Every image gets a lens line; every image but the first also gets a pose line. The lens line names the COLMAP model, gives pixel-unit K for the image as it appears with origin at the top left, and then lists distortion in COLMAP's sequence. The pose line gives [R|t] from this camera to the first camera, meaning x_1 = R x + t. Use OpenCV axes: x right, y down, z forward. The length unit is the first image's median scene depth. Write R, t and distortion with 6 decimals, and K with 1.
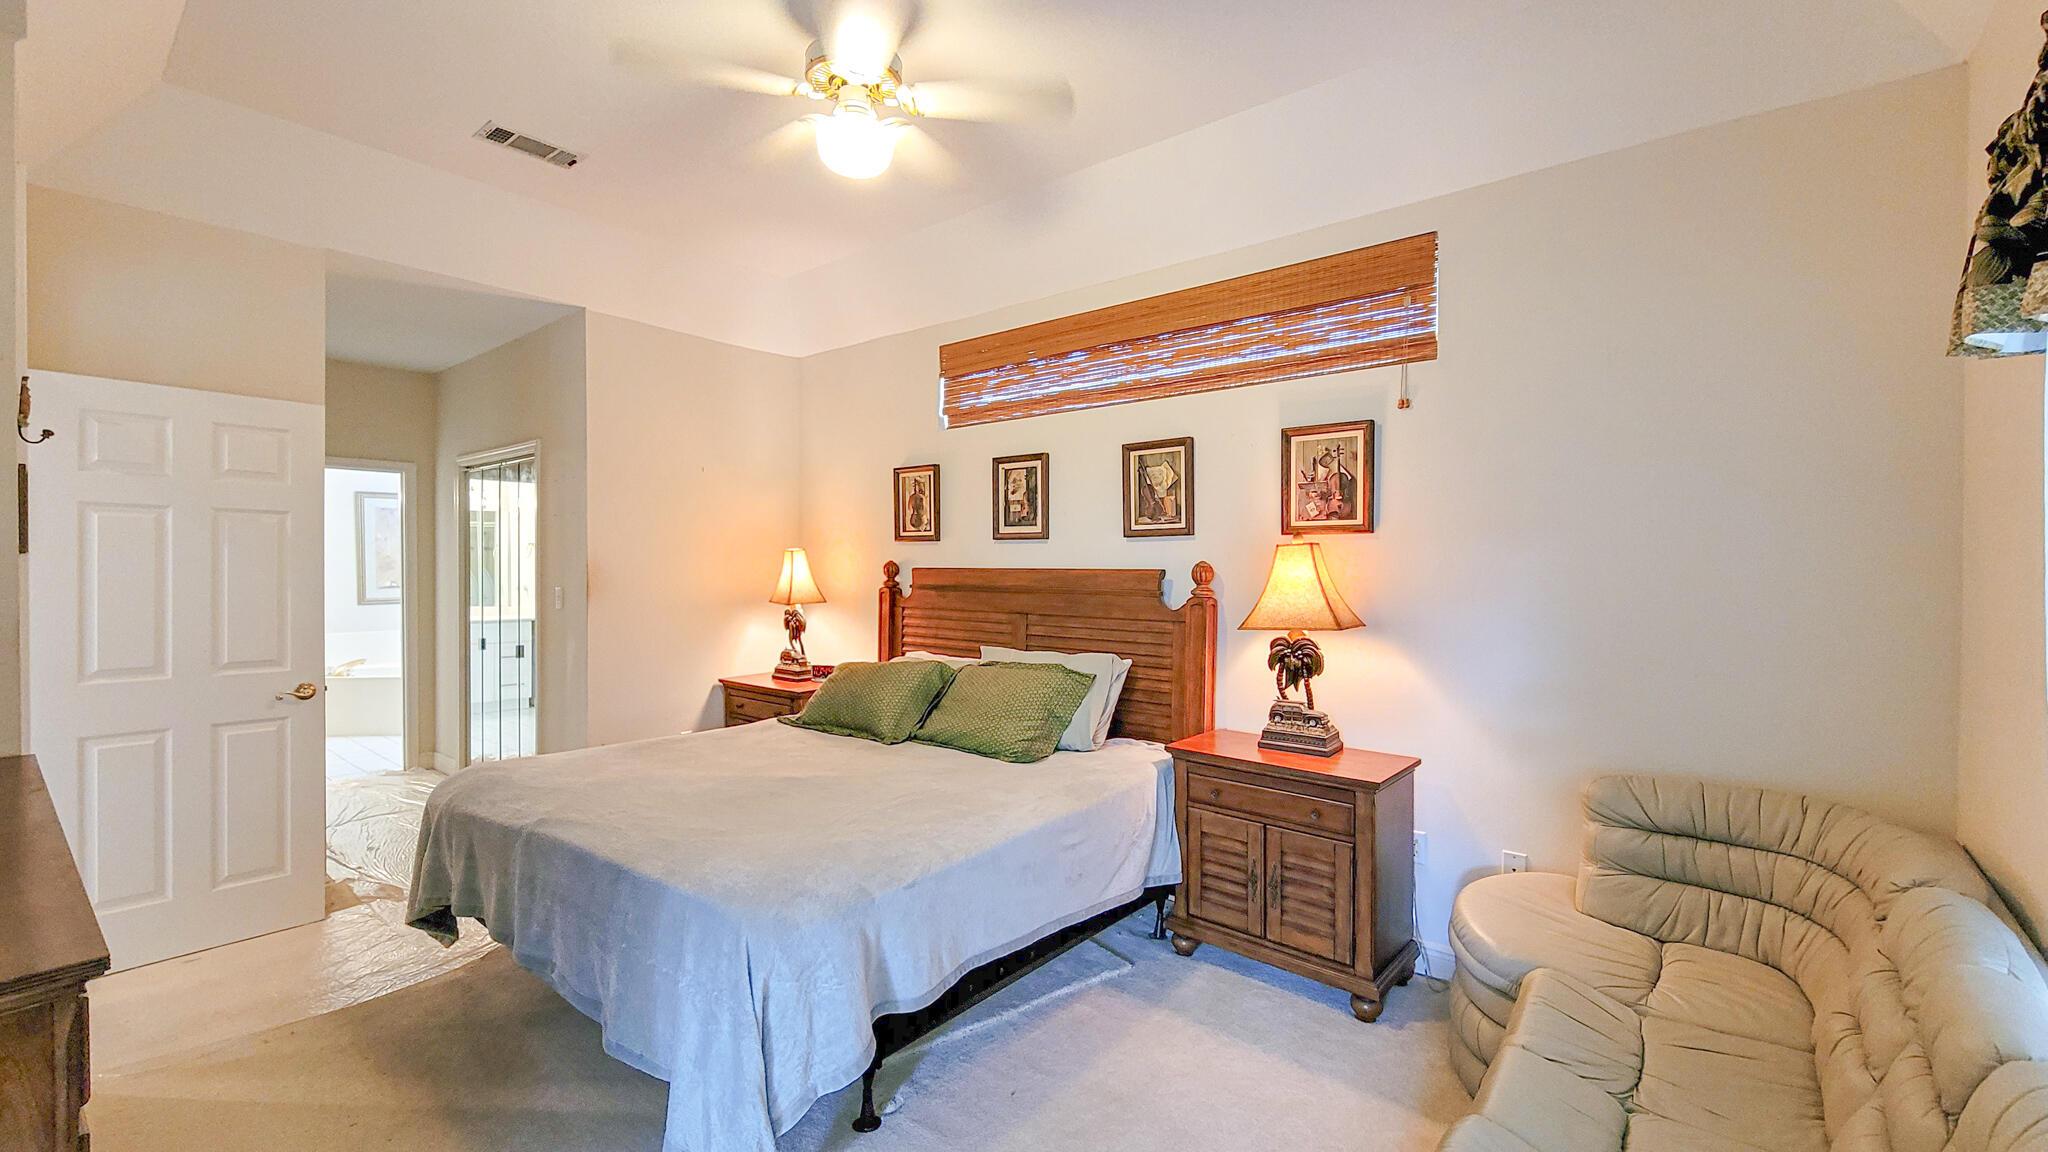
lens RADIAL K [[832.9, 0, 1024.0], [0, 832.9, 576.0], [0, 0, 1]] dist [-0.001408, -0.000067]
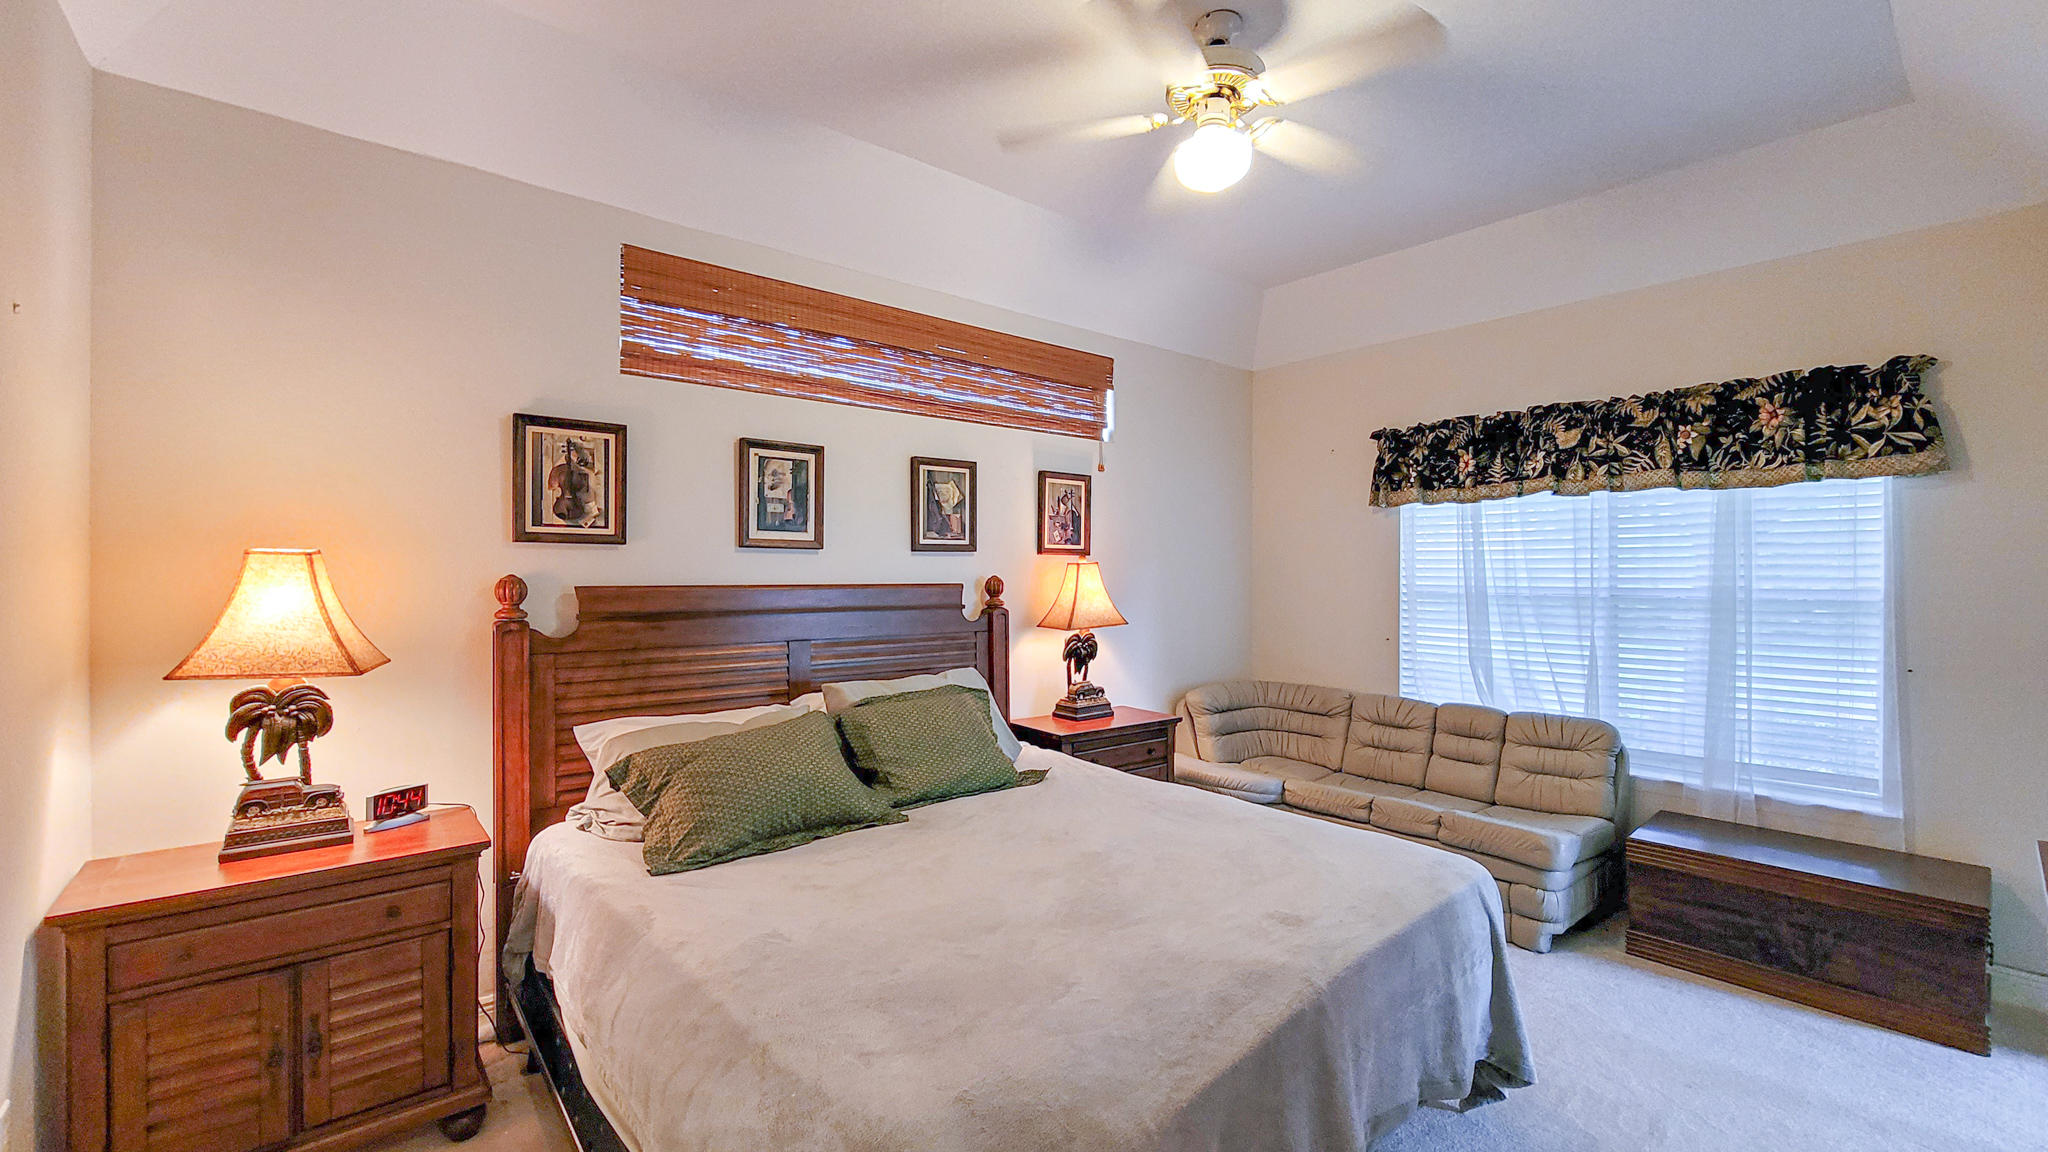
lens RADIAL K [[872.4, 0, 1059.7], [0, 872.4, 568.6], [0, 0, 1]] dist [0.031172, 0.000048]
pose [[0.162146, 0.008368, 0.986731, -0.861139], [0.018561, 0.999761, -0.011529, -0.011071], [-0.986592, 0.020184, 0.161952, 0.667033]]
